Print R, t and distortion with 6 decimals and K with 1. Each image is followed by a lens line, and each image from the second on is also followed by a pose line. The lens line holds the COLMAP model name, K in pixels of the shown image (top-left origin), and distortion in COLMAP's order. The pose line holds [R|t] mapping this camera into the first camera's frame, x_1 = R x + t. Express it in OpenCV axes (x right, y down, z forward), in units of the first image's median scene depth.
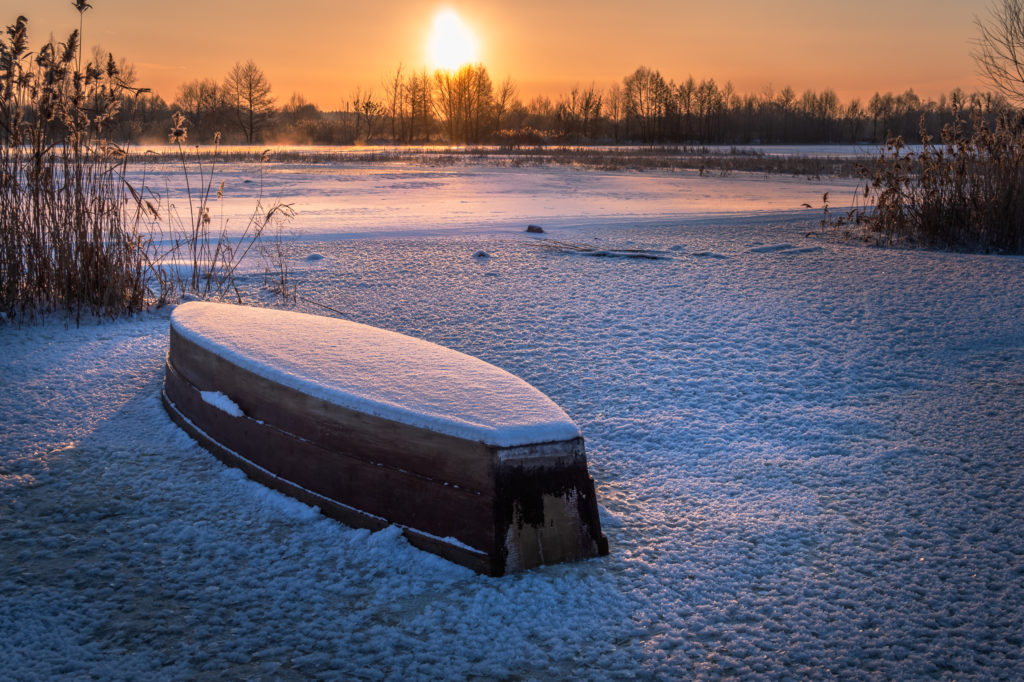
lens RADIAL K [[1310.7, 0, 511.5], [0, 1310.7, 340.9], [0, 0, 1]] dist [-0.002602, 0.000000]
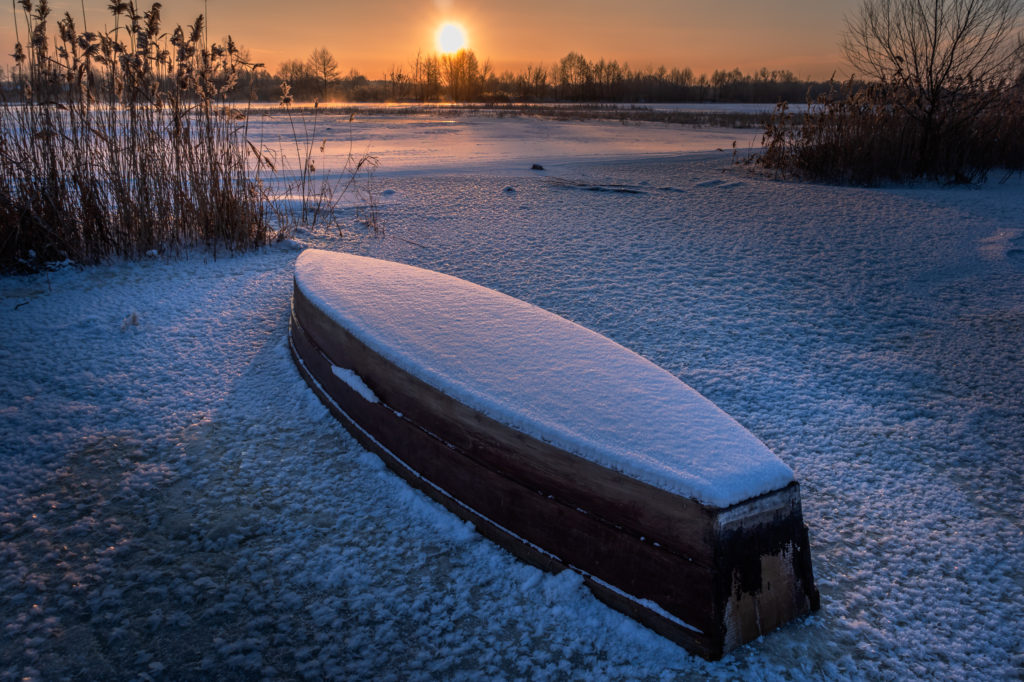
lens RADIAL K [[782.6, 0, 512.5], [0, 782.6, 342.5], [0, 0, 1]] dist [-0.020855, -0.013025]
pose [[0.999466, -0.006865, 0.031952, -0.067187], [0.001999, 0.988700, 0.149892, -0.042455], [-0.032620, -0.149748, 0.988186, 0.229490]]
